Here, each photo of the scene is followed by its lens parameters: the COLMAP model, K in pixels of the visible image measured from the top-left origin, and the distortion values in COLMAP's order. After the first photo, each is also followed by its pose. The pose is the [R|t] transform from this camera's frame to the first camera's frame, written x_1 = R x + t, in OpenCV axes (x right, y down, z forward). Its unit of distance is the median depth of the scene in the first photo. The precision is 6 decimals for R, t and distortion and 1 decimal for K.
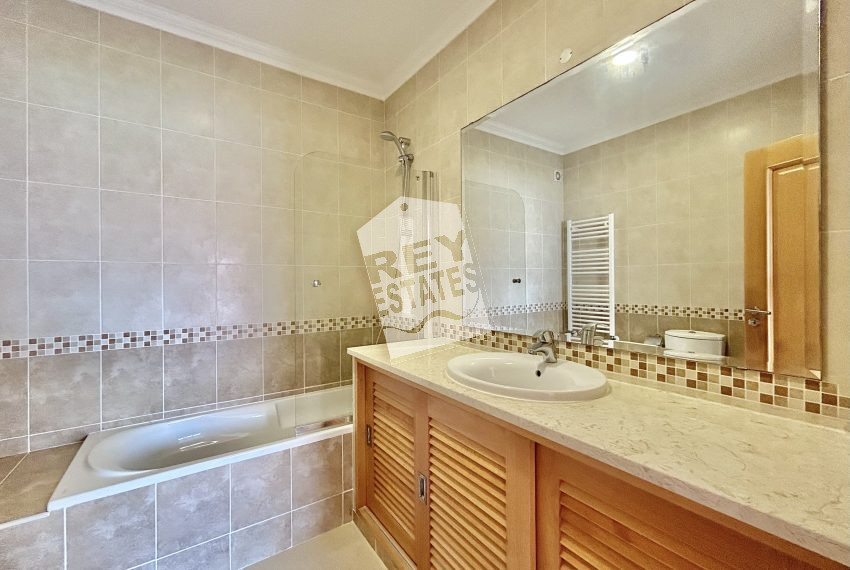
lens RADIAL K [[340.0, 0, 426.0], [0, 340.0, 286.8], [0, 0, 1]] dist [-0.000174, 0.000044]
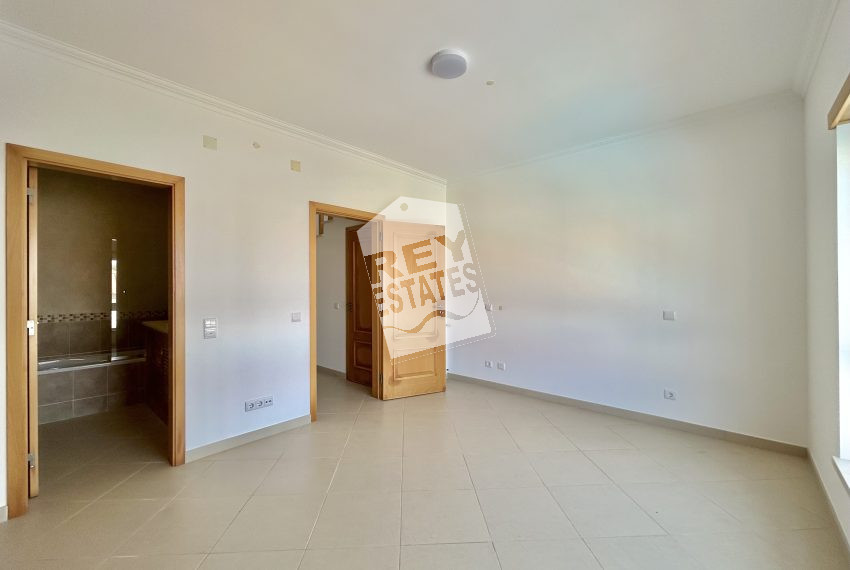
lens RADIAL K [[346.6, 0, 425.5], [0, 346.6, 287.0], [0, 0, 1]] dist [0.002823, 0.000485]
pose [[0.977231, -0.001837, 0.212169, 1.003307], [0.003601, 0.999962, -0.007928, -0.011954], [-0.212146, 0.008512, 0.977201, -1.447213]]
